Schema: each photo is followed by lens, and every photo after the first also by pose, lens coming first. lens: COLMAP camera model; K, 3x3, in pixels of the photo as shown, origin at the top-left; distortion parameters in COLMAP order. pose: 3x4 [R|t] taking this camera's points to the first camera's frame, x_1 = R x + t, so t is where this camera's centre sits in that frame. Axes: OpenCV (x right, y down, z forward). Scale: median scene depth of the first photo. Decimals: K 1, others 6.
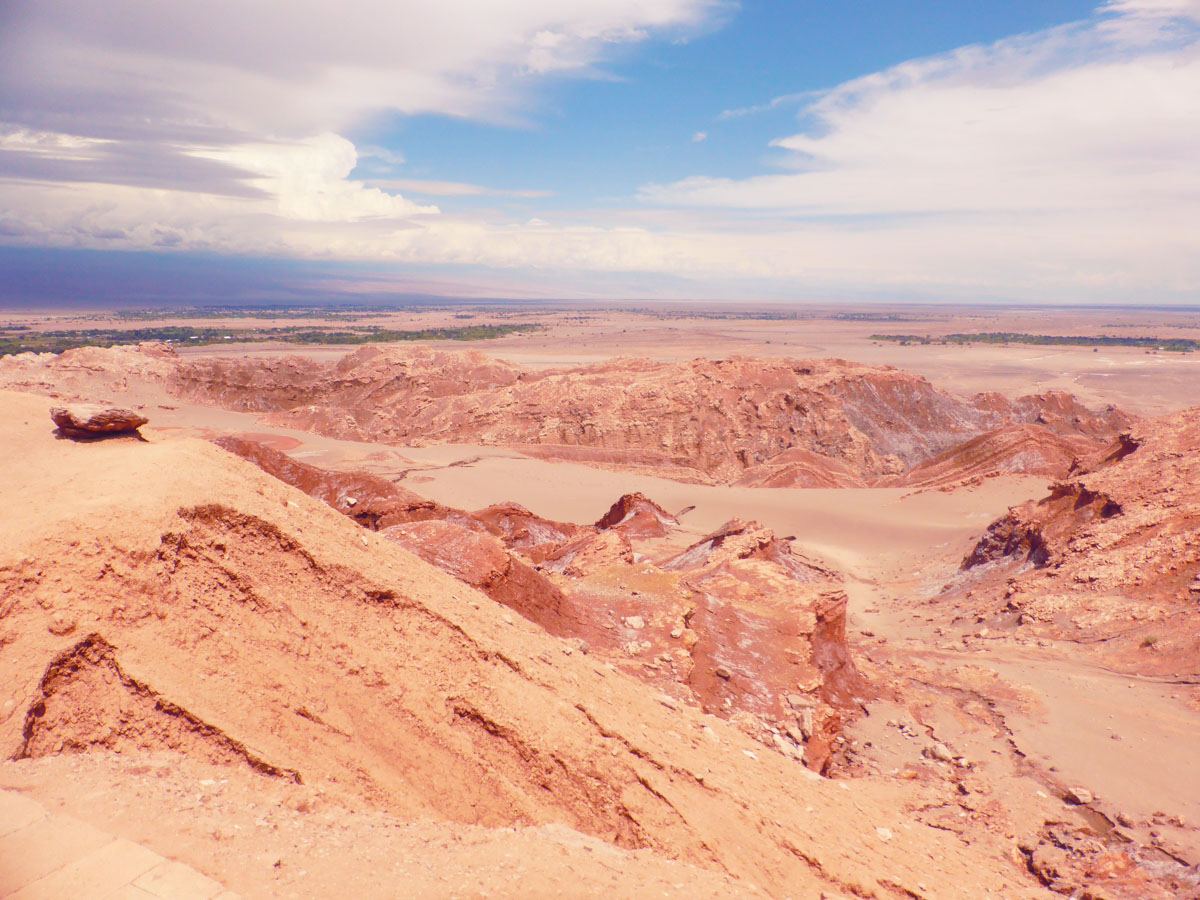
lens RADIAL K [[857.3, 0, 600.6], [0, 857.3, 458.4], [0, 0, 1]] dist [-0.055737, 0.054434]
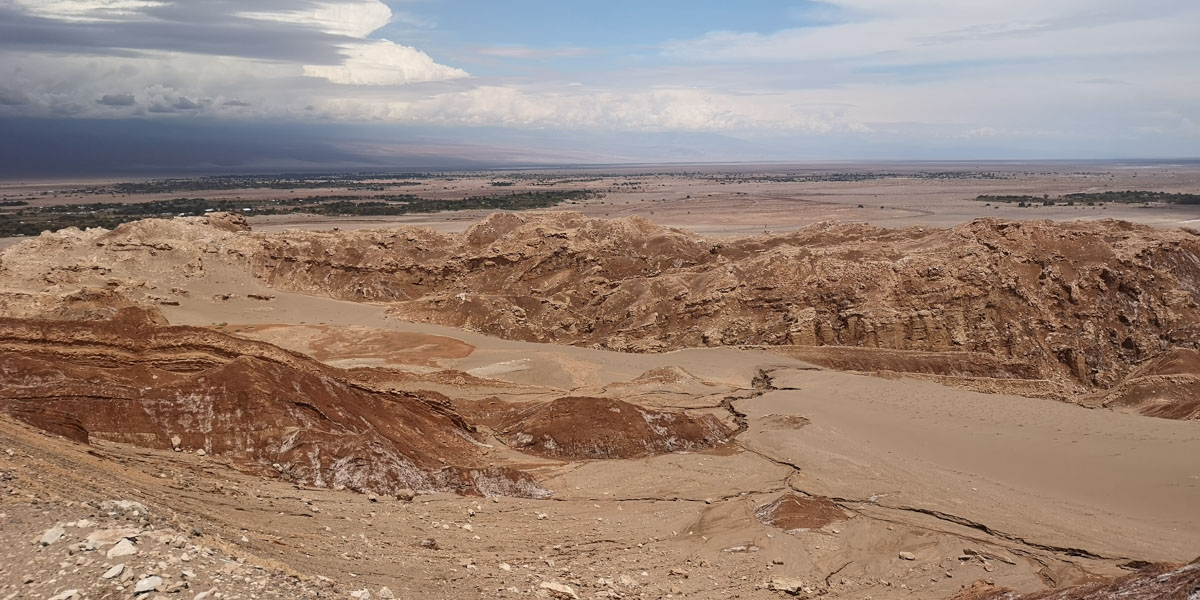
lens RADIAL K [[929.9, 0, 576.2], [0, 929.9, 284.1], [0, 0, 1]] dist [0.055435, -0.125077]
pose [[0.998735, -0.010316, -0.049215, -0.205366], [0.007486, 0.998326, -0.057343, -0.022267], [0.049724, 0.056902, 0.997141, 0.202897]]
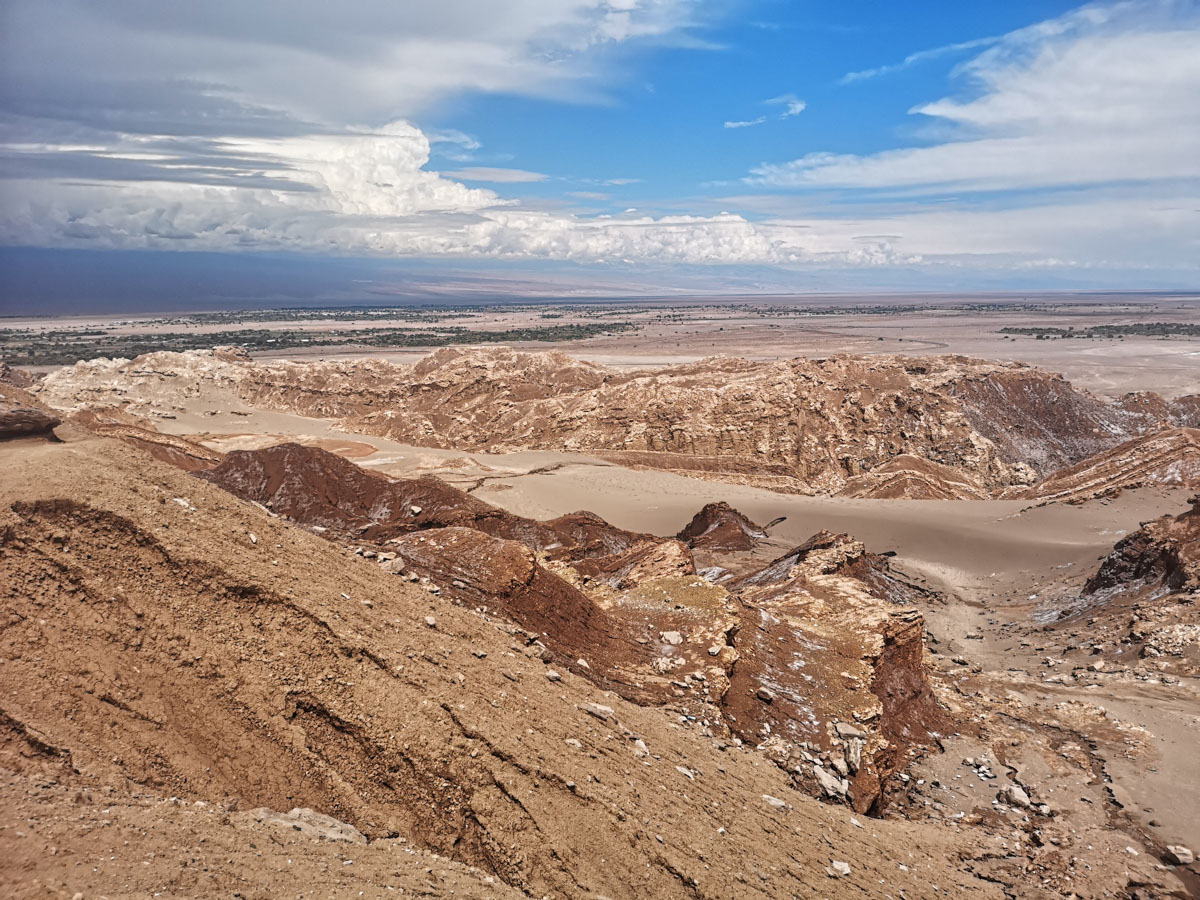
lens RADIAL K [[913.2, 0, 601.5], [0, 913.2, 451.6], [0, 0, 1]] dist [0.069241, -0.063482]
pose [[0.994663, 0.000827, -0.103171, 0.006366], [-0.002472, 0.999872, -0.015817, 0.000242], [0.103145, 0.015987, 0.994538, -0.001243]]
